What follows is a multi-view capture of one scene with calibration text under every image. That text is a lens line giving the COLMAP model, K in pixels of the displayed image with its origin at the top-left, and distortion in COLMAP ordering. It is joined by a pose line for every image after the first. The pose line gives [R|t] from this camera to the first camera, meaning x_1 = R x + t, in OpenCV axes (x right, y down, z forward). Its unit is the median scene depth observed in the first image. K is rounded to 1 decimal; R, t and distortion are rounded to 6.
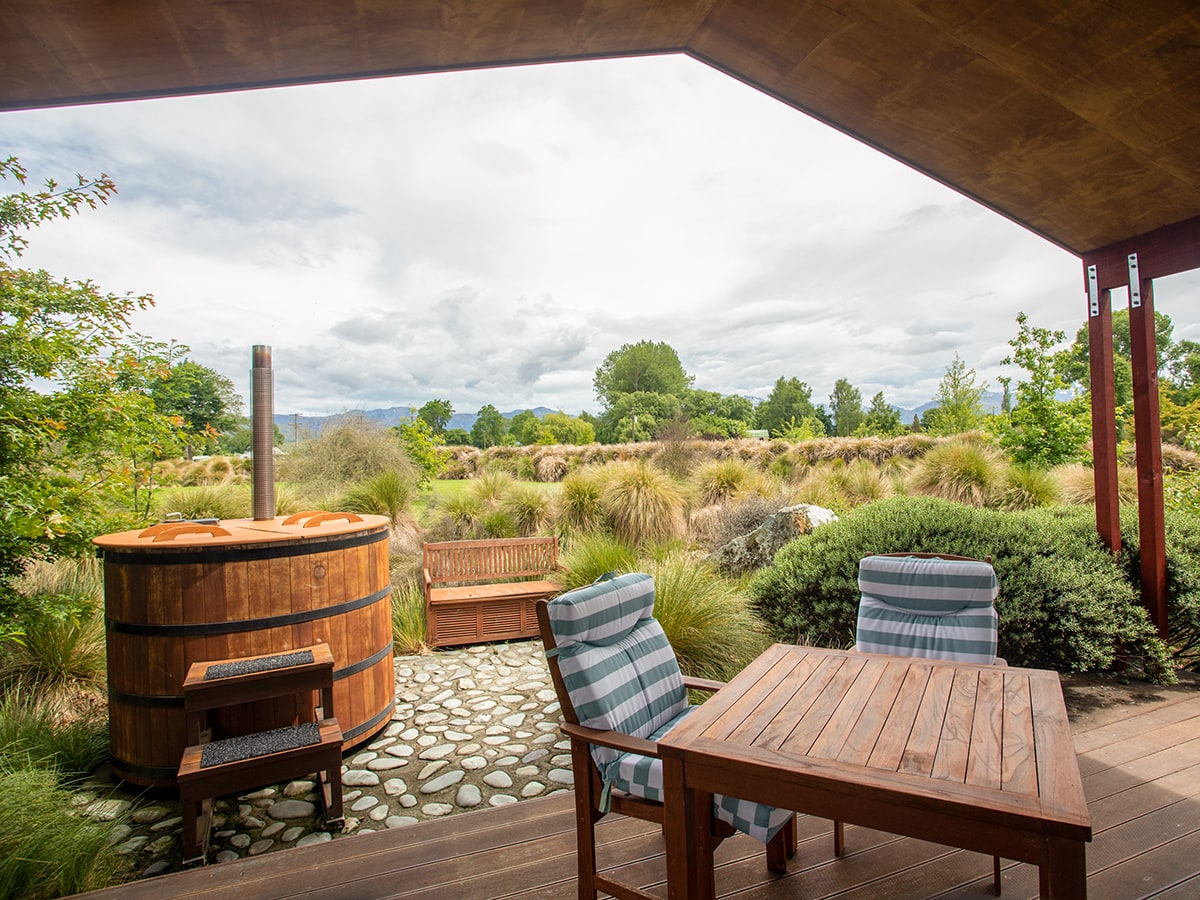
lens RADIAL K [[658.0, 0, 601.5], [0, 658.0, 446.3], [0, 0, 1]] dist [-0.115826, 0.066910]
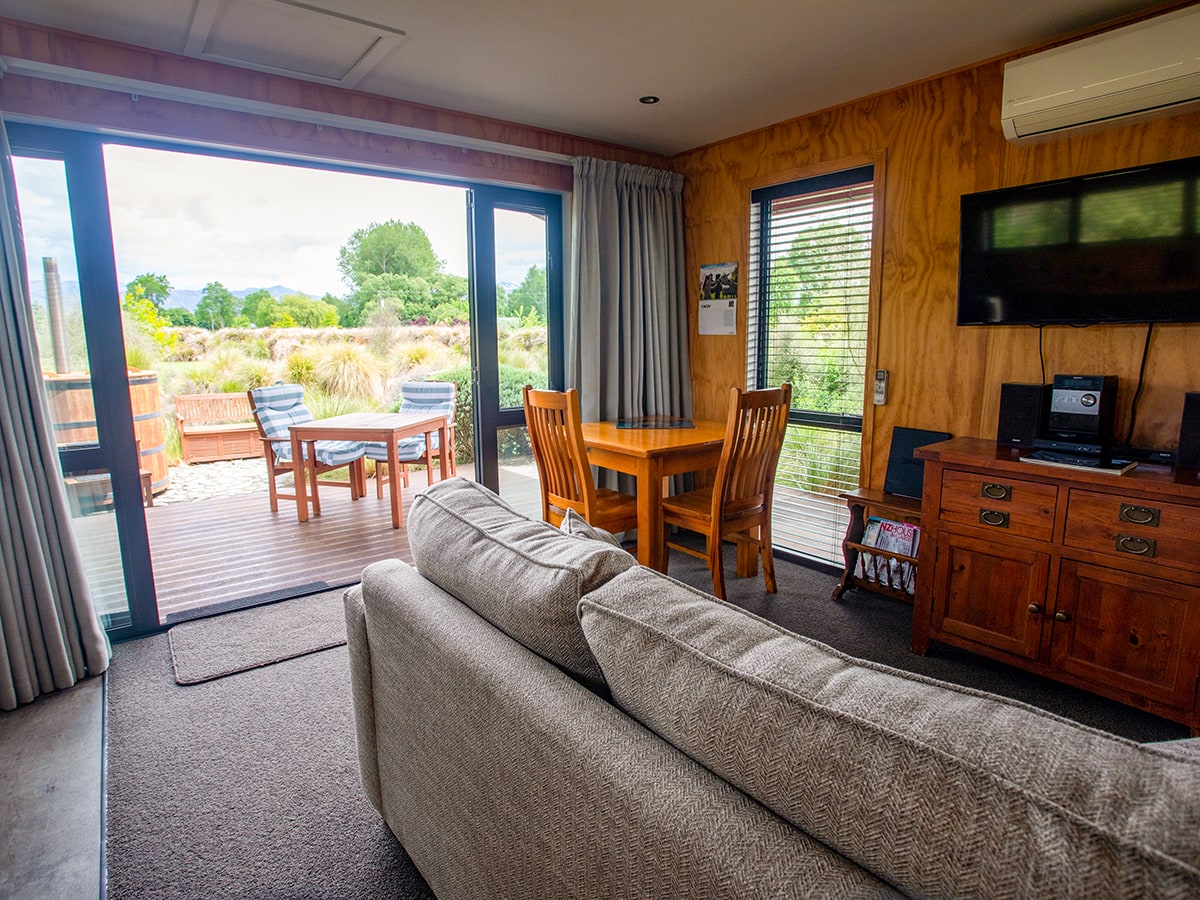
lens RADIAL K [[658.0, 0, 601.5], [0, 658.0, 446.3], [0, 0, 1]] dist [-0.115826, 0.066910]
pose [[0.933255, -0.032453, 0.357745, 0.018595], [-0.029284, 0.985722, 0.165815, -0.000177], [-0.358019, -0.165224, 0.918980, -0.115662]]
